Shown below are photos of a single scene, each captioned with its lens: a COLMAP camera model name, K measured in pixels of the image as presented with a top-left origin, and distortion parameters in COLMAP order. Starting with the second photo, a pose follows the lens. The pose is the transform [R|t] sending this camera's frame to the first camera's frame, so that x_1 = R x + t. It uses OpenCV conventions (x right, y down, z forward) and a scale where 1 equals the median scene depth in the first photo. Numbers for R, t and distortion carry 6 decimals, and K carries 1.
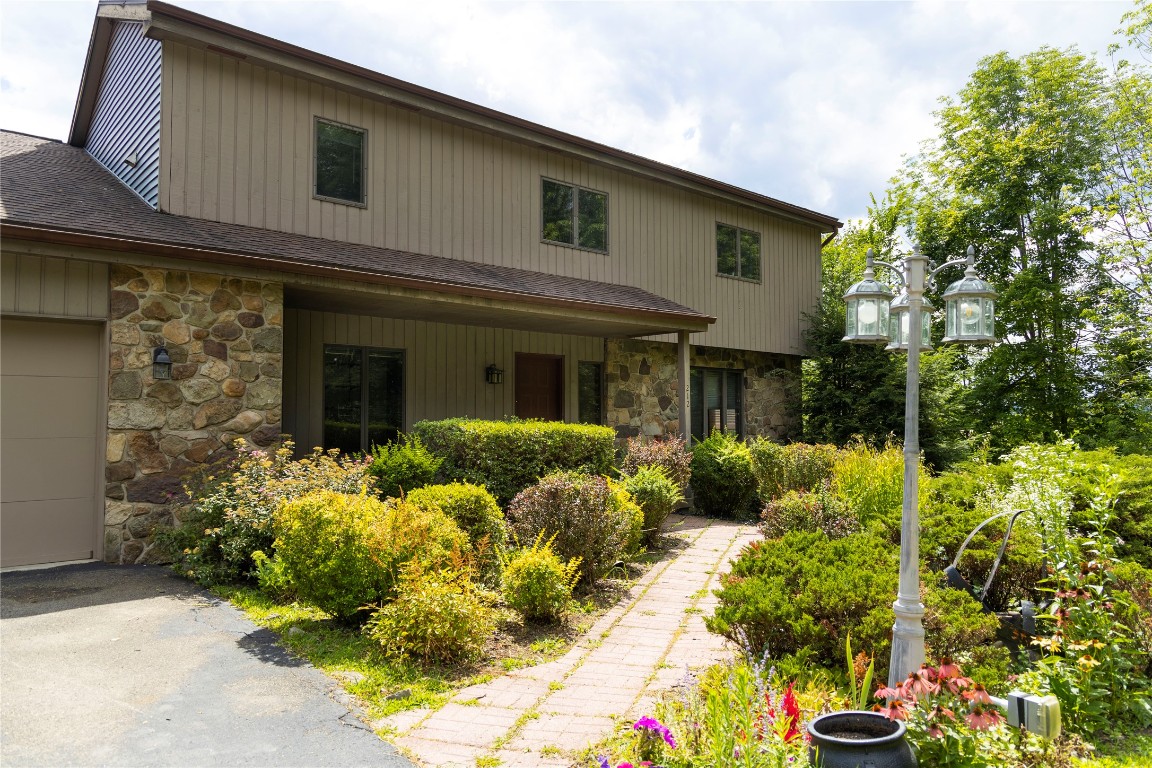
lens RADIAL K [[770.9, 0, 575.7], [0, 770.9, 388.3], [0, 0, 1]] dist [0.004463, 0.001248]
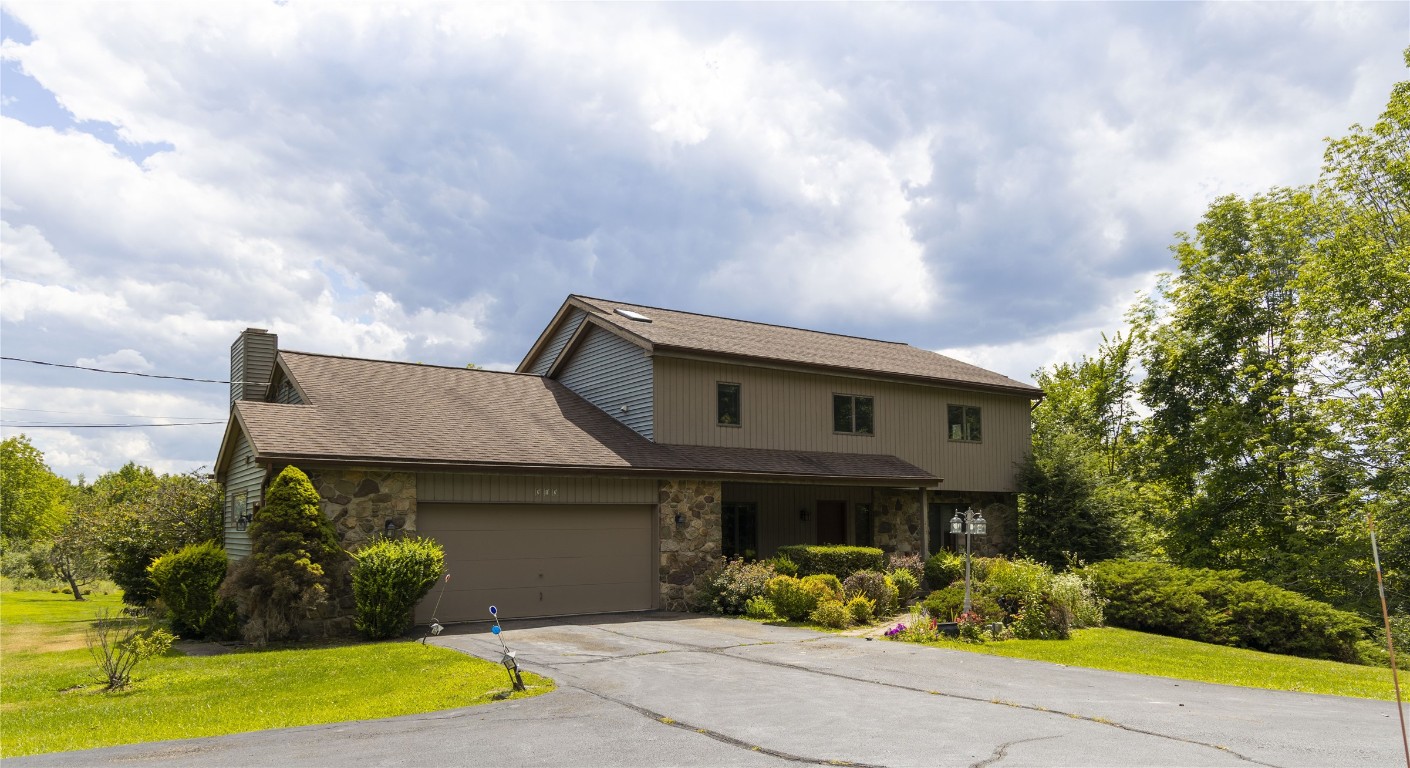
lens RADIAL K [[972.5, 0, 699.2], [0, 972.5, 481.4], [0, 0, 1]] dist [0.003790, 0.002008]
pose [[0.993499, -0.009263, -0.113461, -0.108390], [0.009011, 0.999956, -0.002736, -0.097908], [0.113481, 0.001696, 0.993539, -1.237245]]
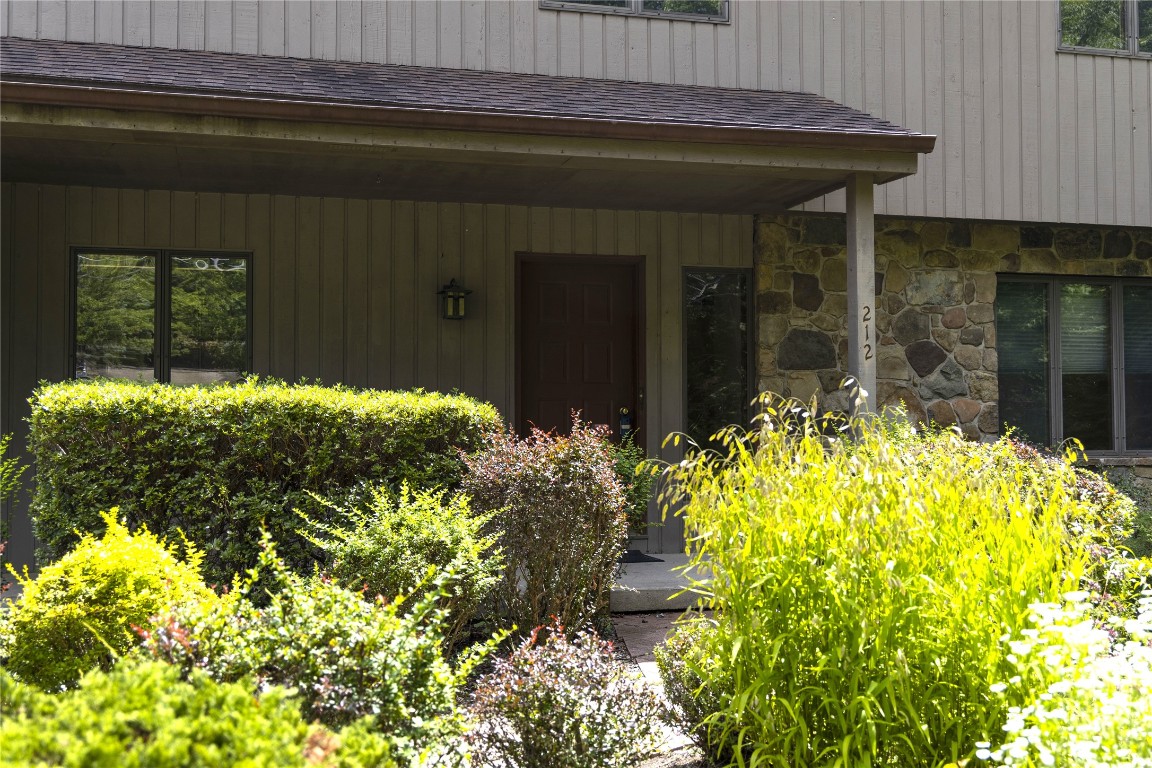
lens RADIAL K [[1438.0, 0, 576.0], [0, 1438.0, 382.9], [0, 0, 1]] dist [0.080355, 0.000000]
pose [[0.916485, -0.007468, -0.399999, 0.361551], [0.014326, 0.999797, 0.014158, 0.025451], [0.399812, -0.018706, 0.916406, 0.240949]]
